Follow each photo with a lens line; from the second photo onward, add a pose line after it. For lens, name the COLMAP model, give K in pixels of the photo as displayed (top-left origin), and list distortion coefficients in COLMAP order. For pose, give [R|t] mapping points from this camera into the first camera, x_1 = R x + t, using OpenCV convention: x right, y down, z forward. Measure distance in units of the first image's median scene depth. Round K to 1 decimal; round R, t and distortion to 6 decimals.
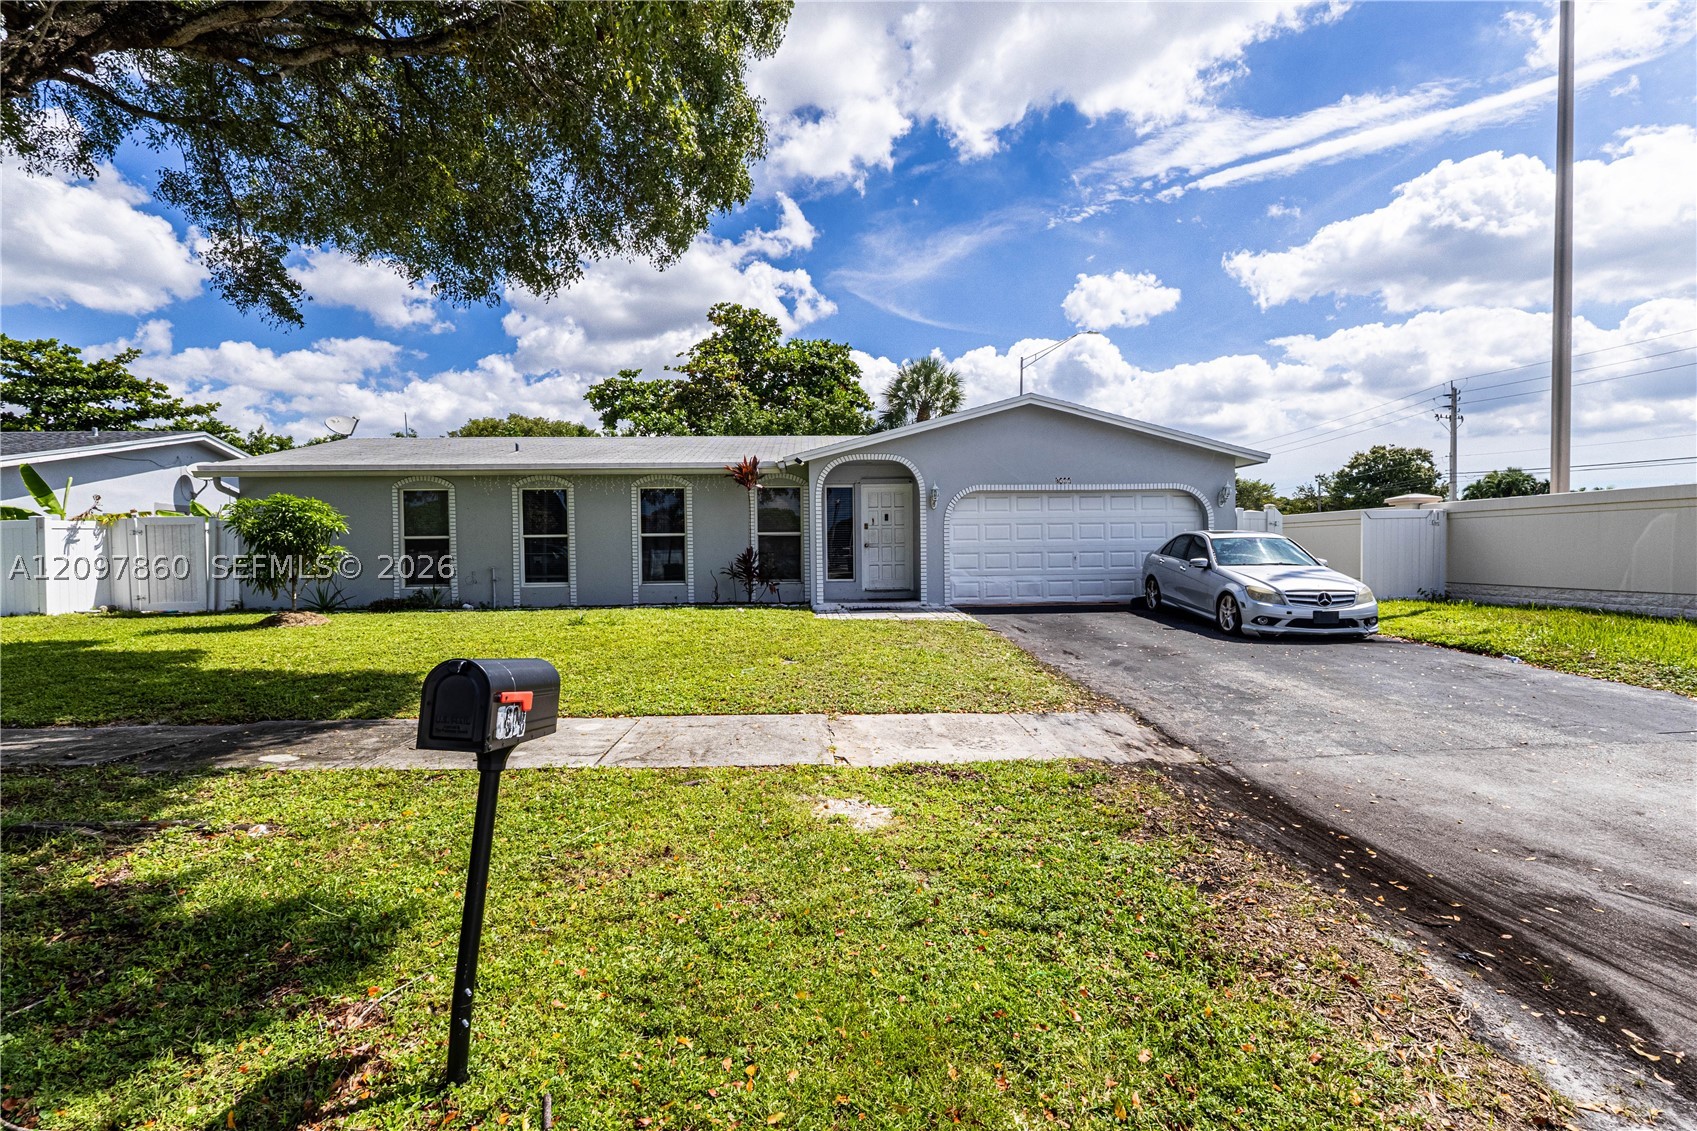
lens RADIAL K [[786.4, 0, 843.9], [0, 786.4, 564.4], [0, 0, 1]] dist [0.013081, 0.000824]
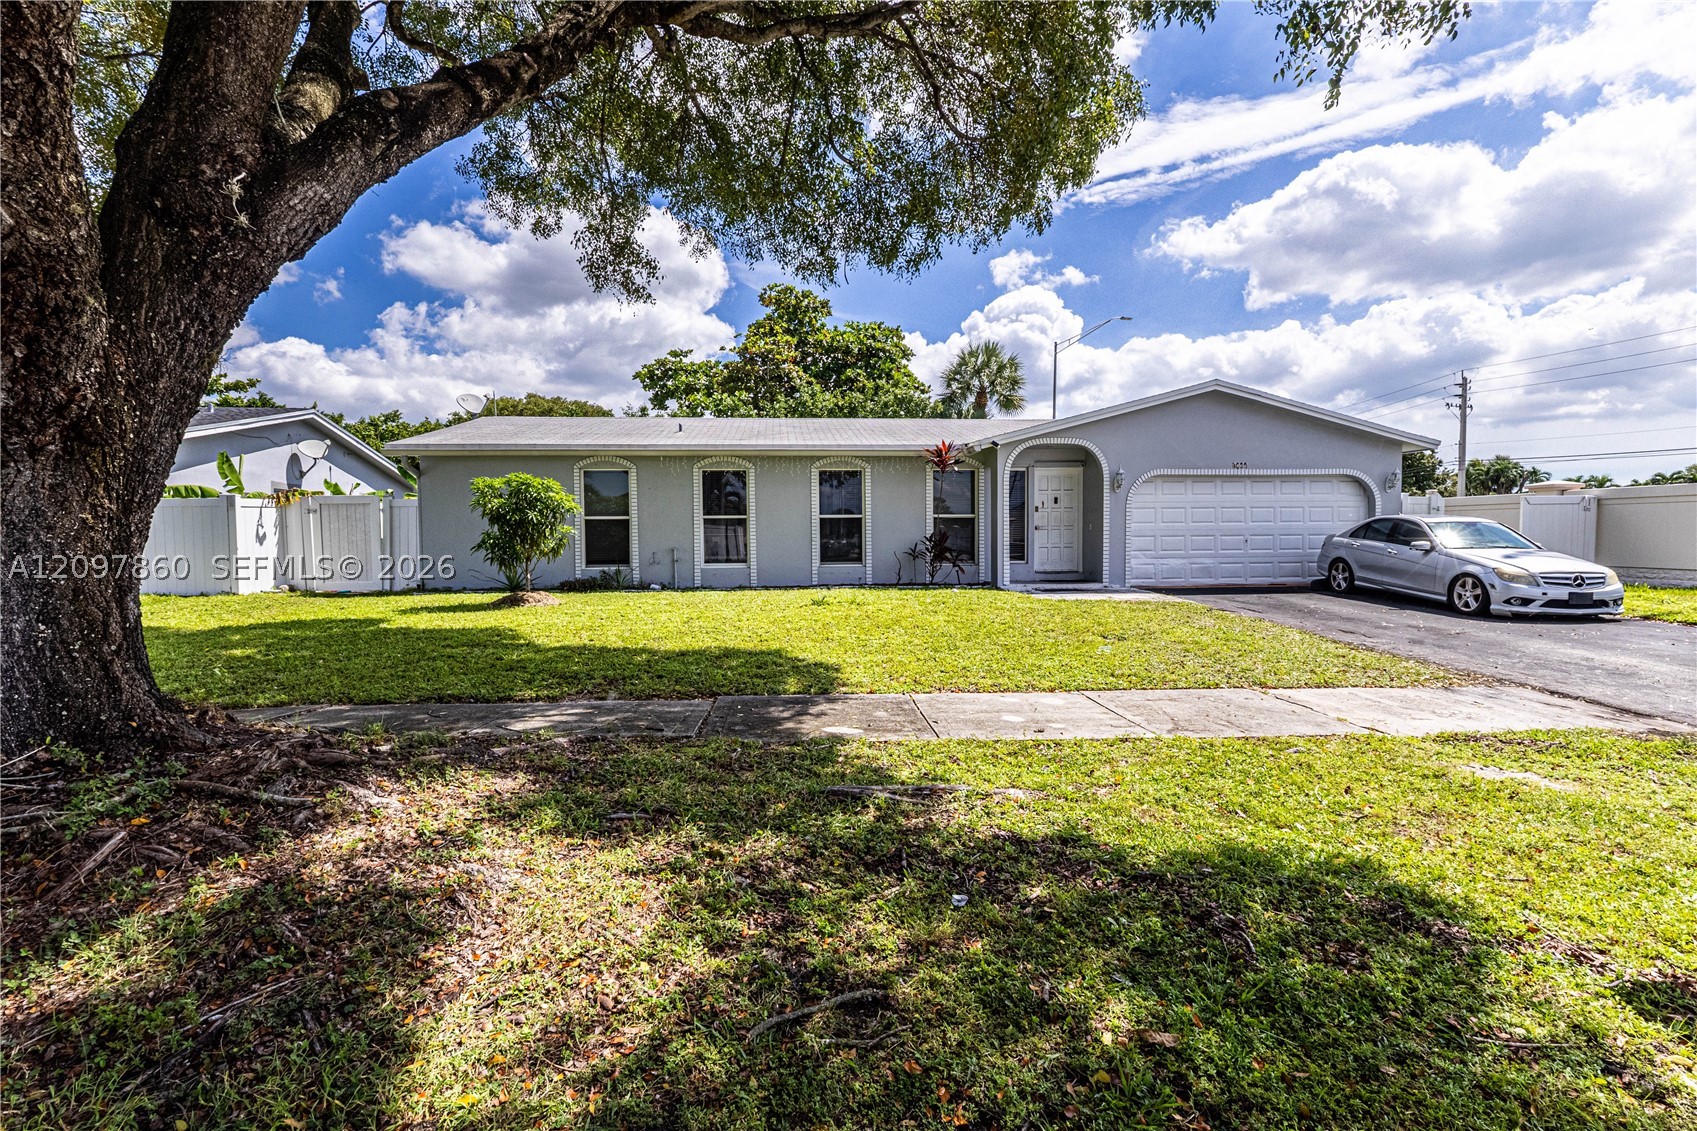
lens RADIAL K [[786.4, 0, 856.5], [0, 786.4, 563.5], [0, 0, 1]] dist [0.013081, 0.000824]
pose [[0.999337, 0.002956, 0.036277, -0.248579], [-0.003681, 0.999794, 0.019957, 0.002384], [-0.036210, -0.020077, 0.999142, -0.009676]]
